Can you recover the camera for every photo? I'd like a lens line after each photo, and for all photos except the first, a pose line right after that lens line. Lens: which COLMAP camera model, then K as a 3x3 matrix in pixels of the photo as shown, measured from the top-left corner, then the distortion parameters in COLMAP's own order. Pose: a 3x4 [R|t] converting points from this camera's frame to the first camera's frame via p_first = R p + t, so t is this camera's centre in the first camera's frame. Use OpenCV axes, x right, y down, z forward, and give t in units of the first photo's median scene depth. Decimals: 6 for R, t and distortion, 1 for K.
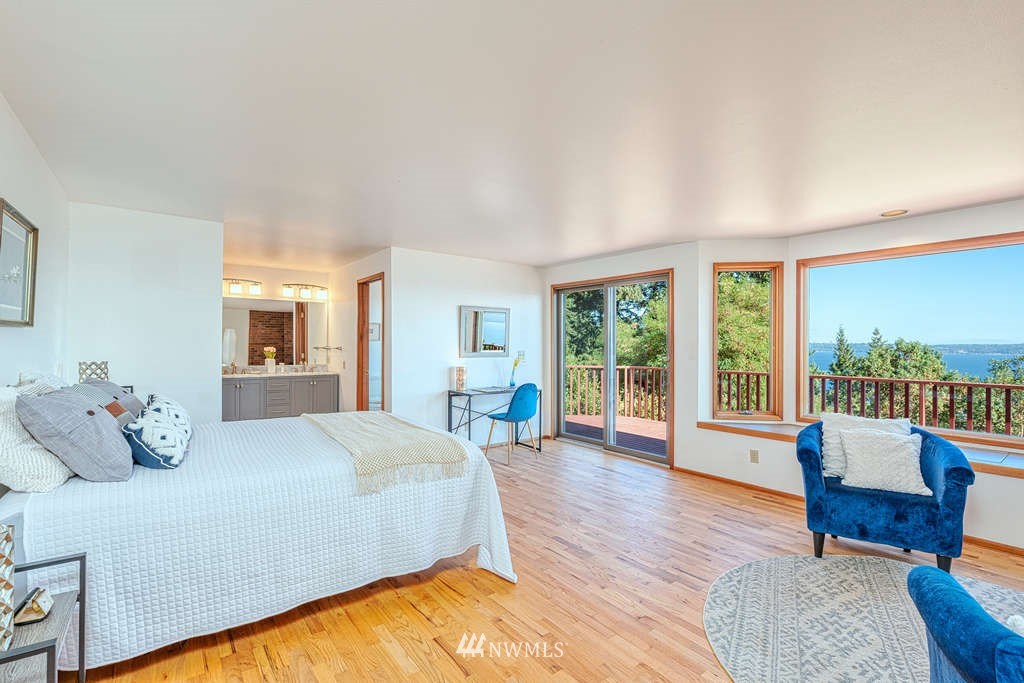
lens RADIAL K [[458.1, 0, 503.6], [0, 458.1, 338.2], [0, 0, 1]] dist [-0.009946, 0.000588]
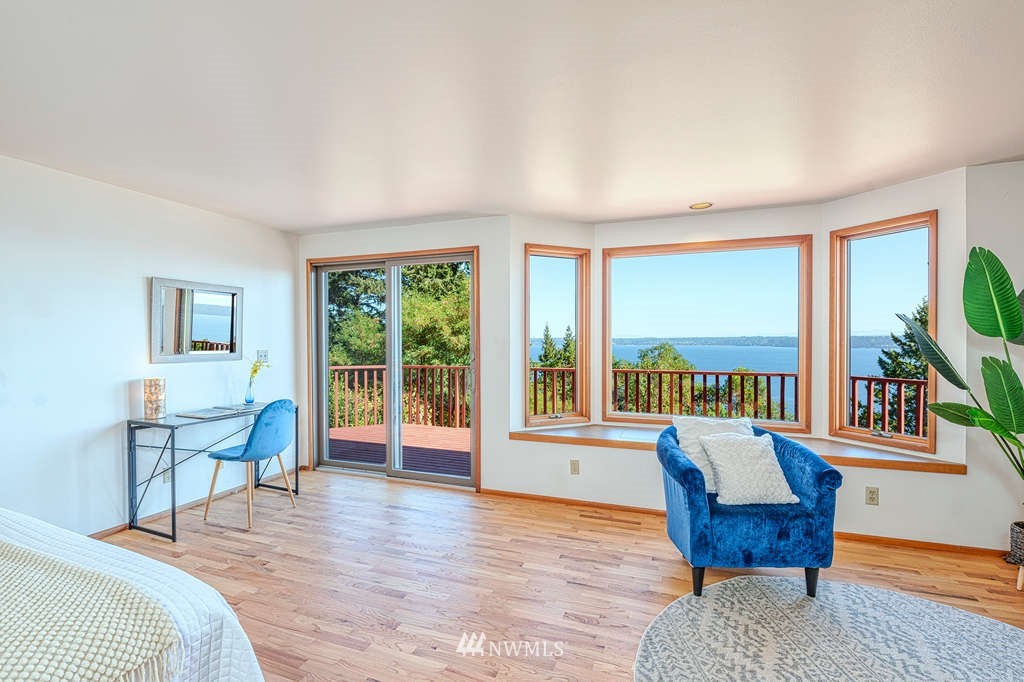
lens RADIAL K [[458.1, 0, 506.6], [0, 458.1, 345.6], [0, 0, 1]] dist [-0.009946, 0.000588]
pose [[0.843610, -0.012760, 0.536805, -0.025706], [-0.001210, 0.999670, 0.025664, 0.002767], [-0.536955, -0.022300, 0.843316, 0.289822]]
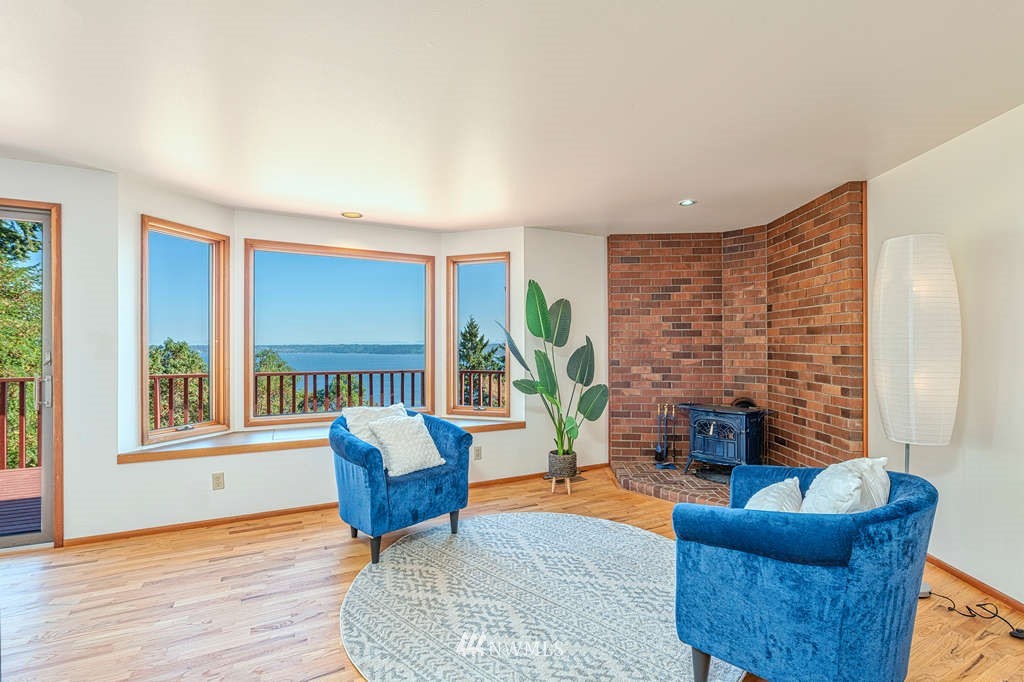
lens RADIAL K [[458.1, 0, 505.2], [0, 458.1, 344.0], [0, 0, 1]] dist [-0.009946, 0.000588]
pose [[0.176367, 0.004221, 0.984316, -0.104268], [-0.014167, 0.999898, -0.001749, 0.019802], [-0.984223, -0.013636, 0.176408, 0.340899]]
